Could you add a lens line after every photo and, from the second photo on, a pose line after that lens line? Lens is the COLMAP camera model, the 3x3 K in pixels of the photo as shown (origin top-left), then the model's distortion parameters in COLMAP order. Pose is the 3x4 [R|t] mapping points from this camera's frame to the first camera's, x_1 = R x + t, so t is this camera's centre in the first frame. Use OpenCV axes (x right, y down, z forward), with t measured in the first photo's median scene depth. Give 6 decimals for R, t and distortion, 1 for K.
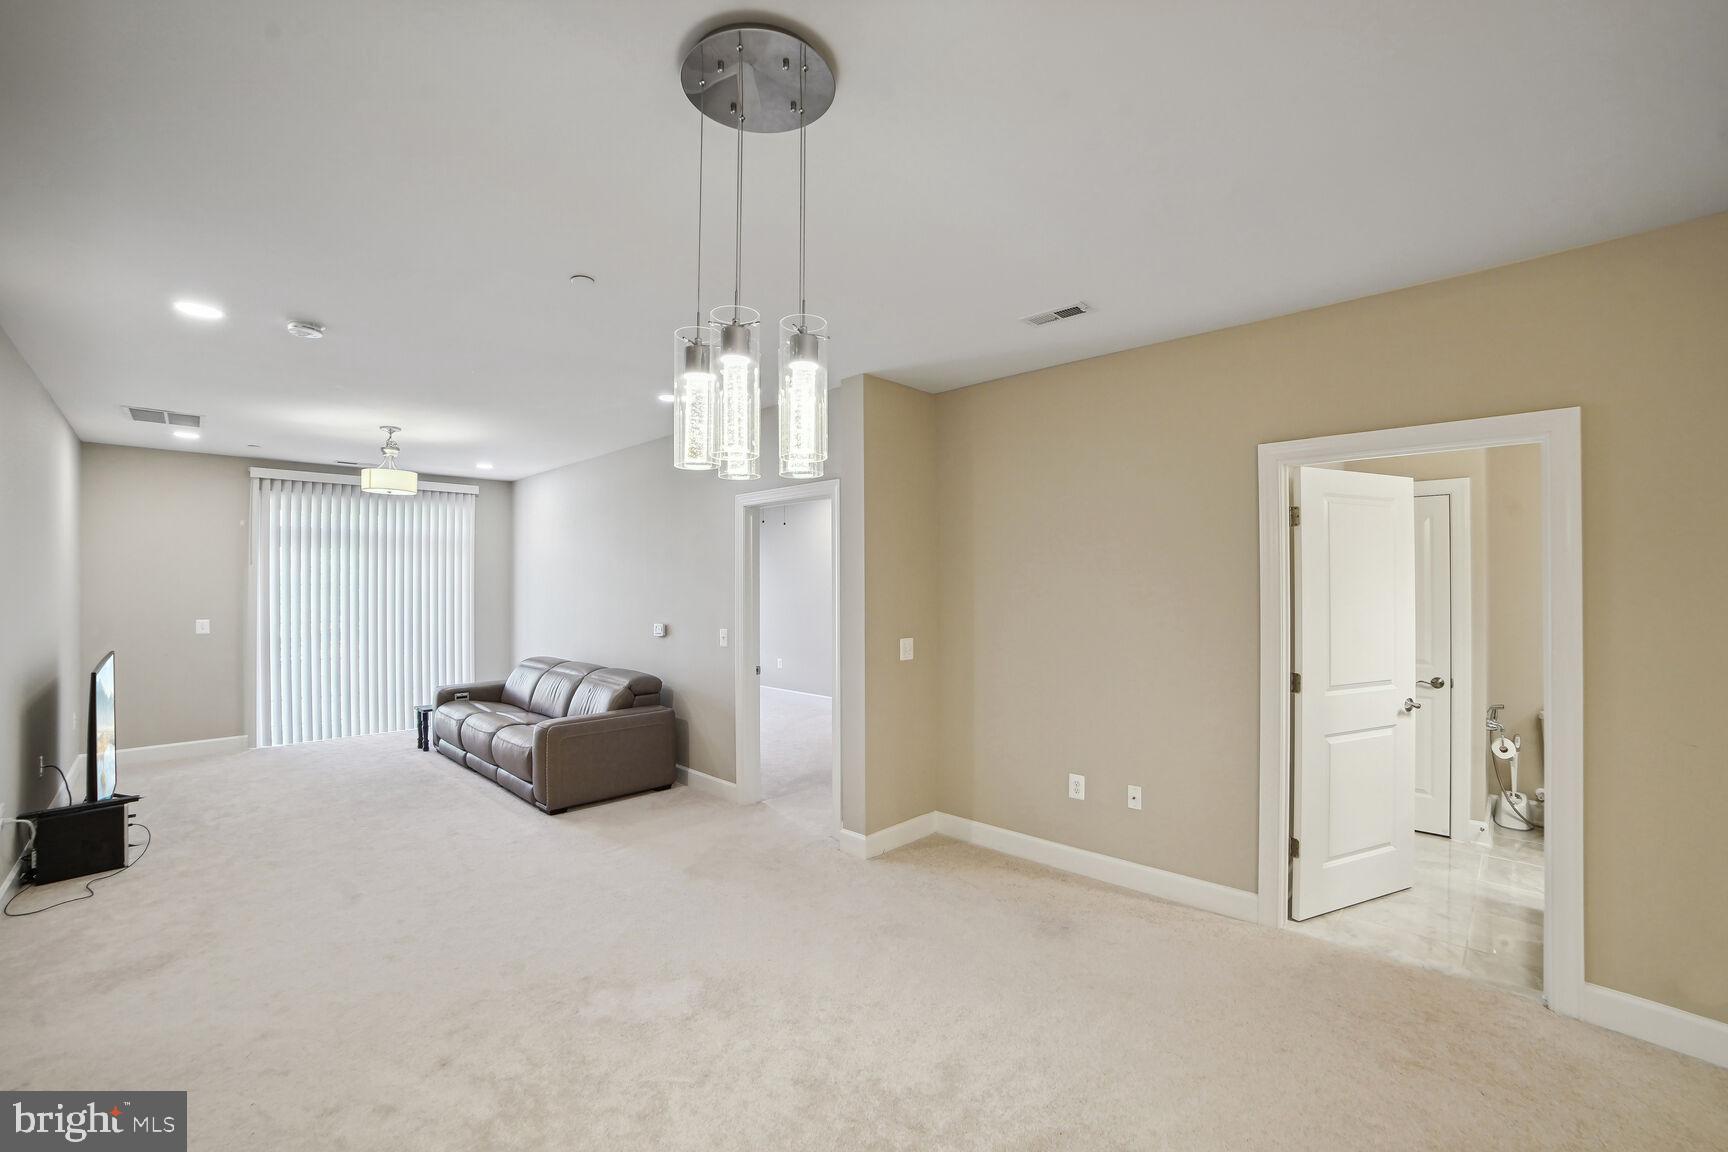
lens RADIAL K [[711.5, 0, 868.7], [0, 711.5, 582.2], [0, 0, 1]] dist [-0.068384, 0.028275]
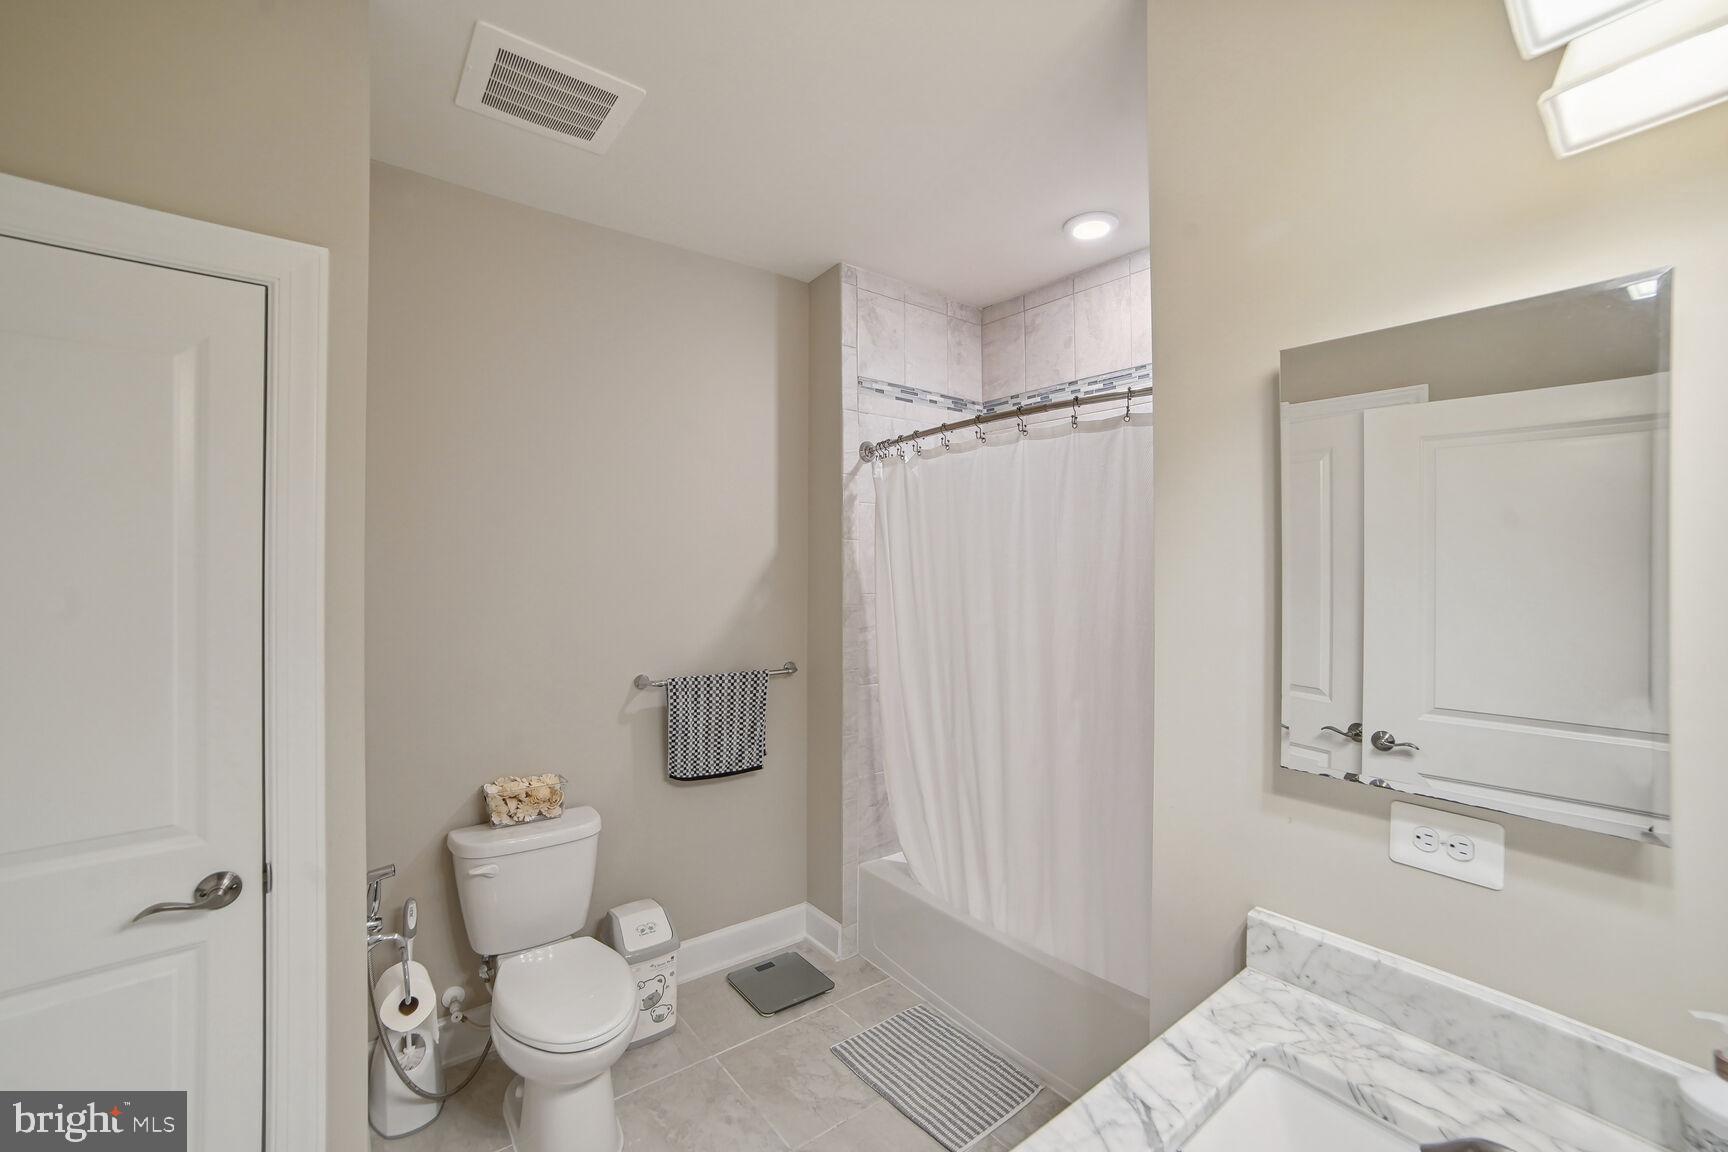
lens RADIAL K [[719.3, 0, 858.6], [0, 719.3, 554.1], [0, 0, 1]] dist [-0.071136, 0.028395]
pose [[0.140459, 0.011442, 0.990020, 0.586513], [-0.003285, 0.999933, -0.011090, 0.000536], [-0.990081, -0.001695, 0.140487, 0.703210]]
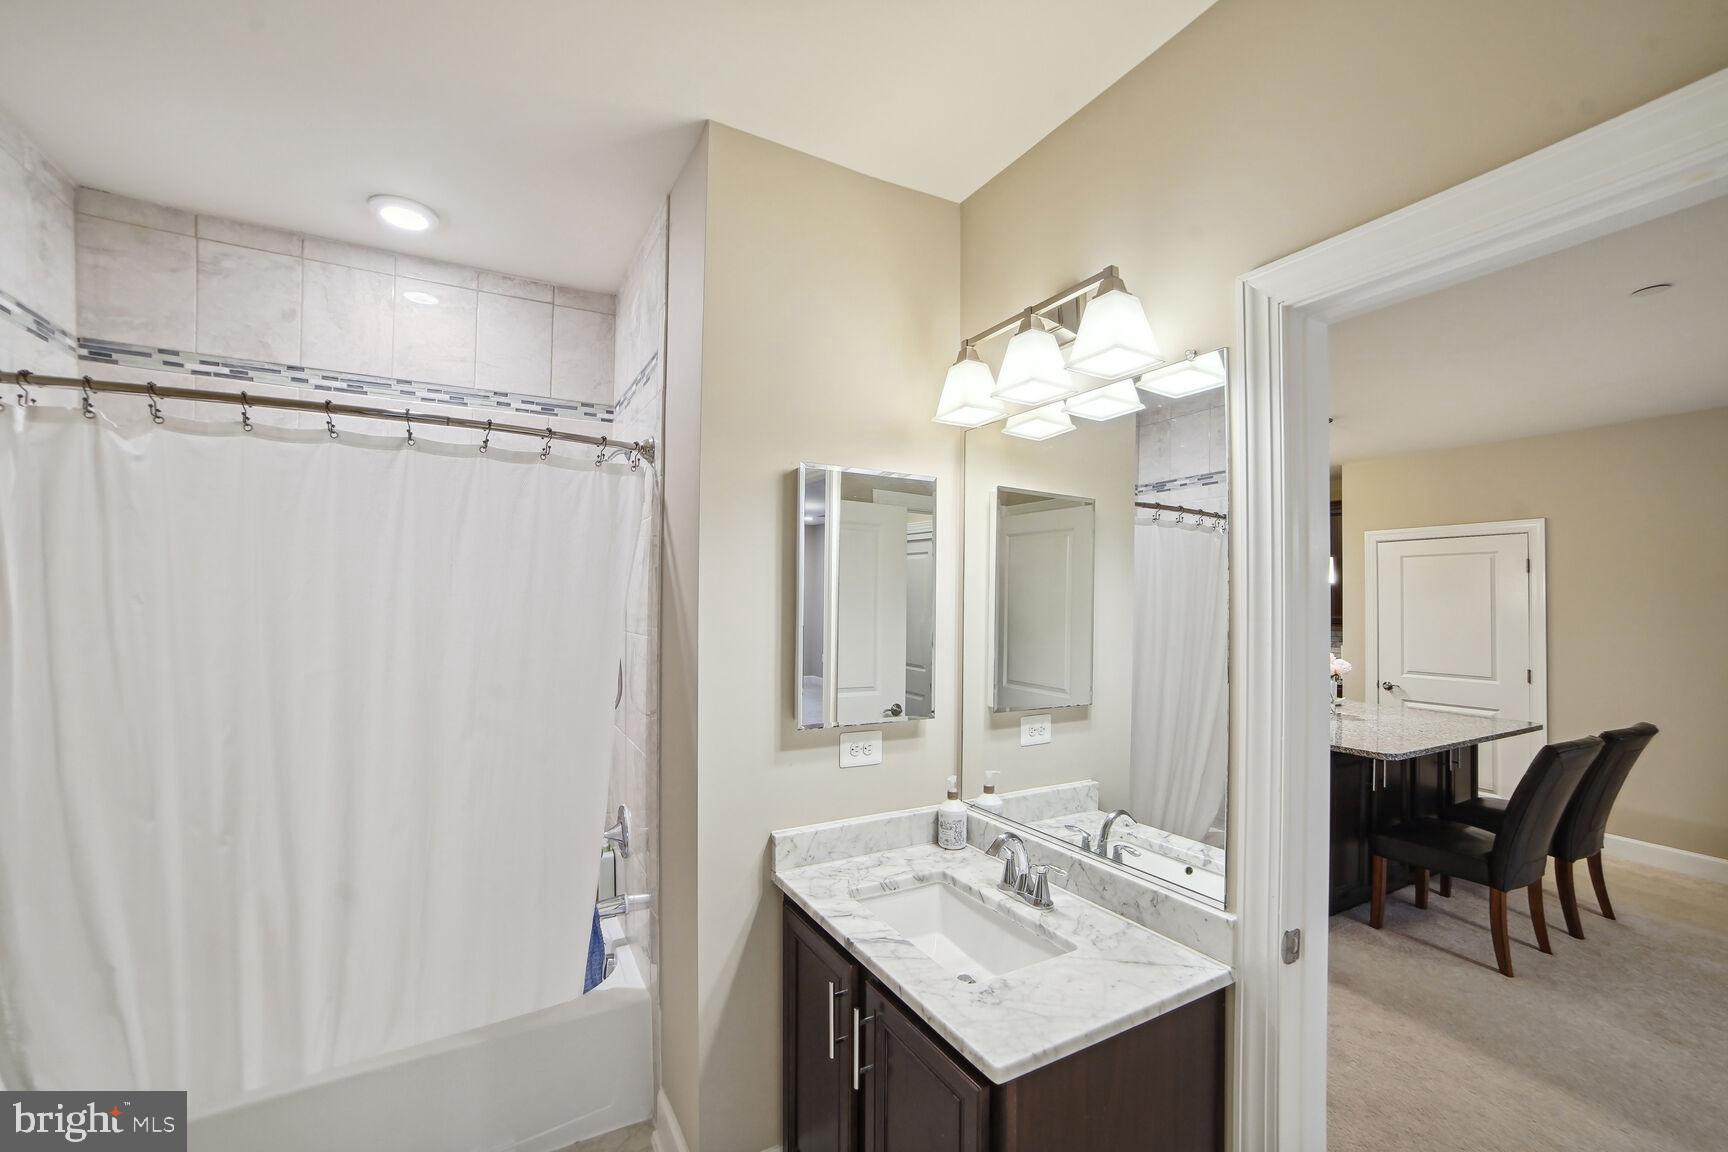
lens RADIAL K [[711.5, 0, 868.7], [0, 711.5, 582.2], [0, 0, 1]] dist [-0.068384, 0.028275]
pose [[-0.961558, -0.004277, 0.274568, 0.729938], [-0.012053, 0.999572, -0.026638, 0.001534], [-0.274337, -0.028923, -0.961199, 0.996584]]
